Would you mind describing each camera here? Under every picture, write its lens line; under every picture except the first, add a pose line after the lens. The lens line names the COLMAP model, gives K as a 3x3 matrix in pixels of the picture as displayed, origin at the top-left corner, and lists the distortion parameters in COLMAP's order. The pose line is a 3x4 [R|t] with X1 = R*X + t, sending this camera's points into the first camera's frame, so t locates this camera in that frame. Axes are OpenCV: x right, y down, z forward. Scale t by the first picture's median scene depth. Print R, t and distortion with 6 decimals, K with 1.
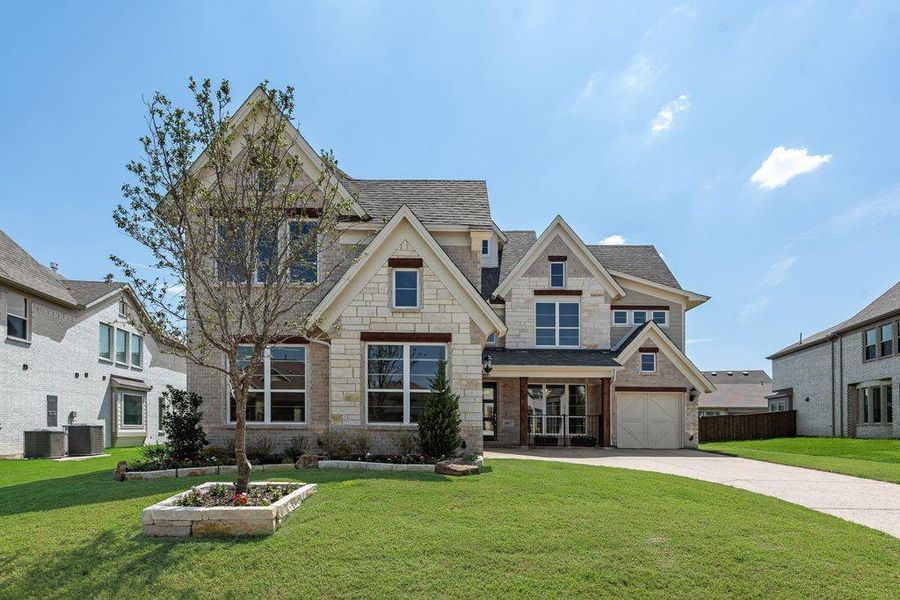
lens RADIAL K [[352.0, 0, 447.6], [0, 352.0, 304.4], [0, 0, 1]] dist [0.003664, -0.000128]
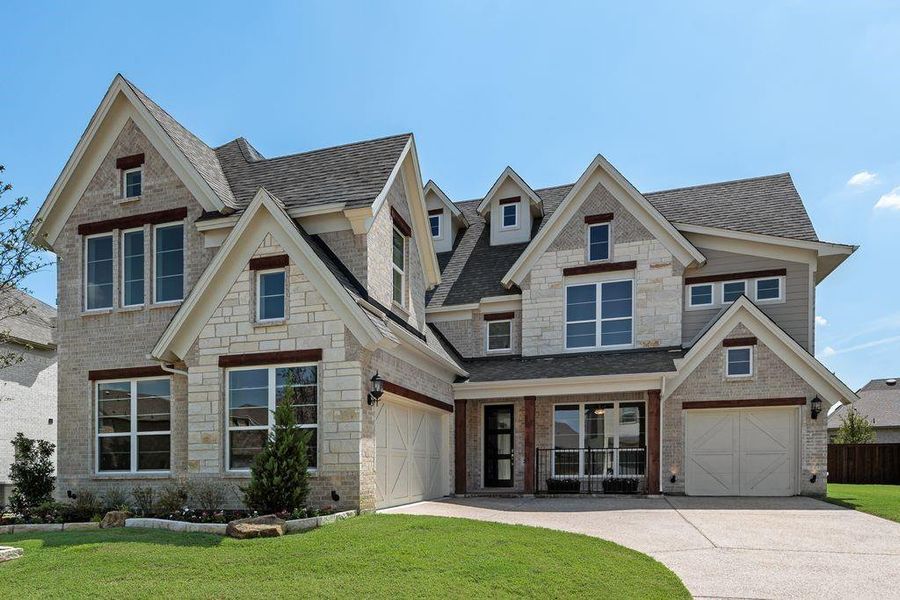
lens RADIAL K [[480.0, 0, 450.0], [0, 480.0, 300.0], [0, 0, 1]] dist [0.002255, -0.000035]
pose [[0.968044, -0.102662, -0.228804, 0.285195], [0.102816, 0.994636, -0.011280, 0.009683], [0.228735, -0.012606, 0.973407, 0.032850]]
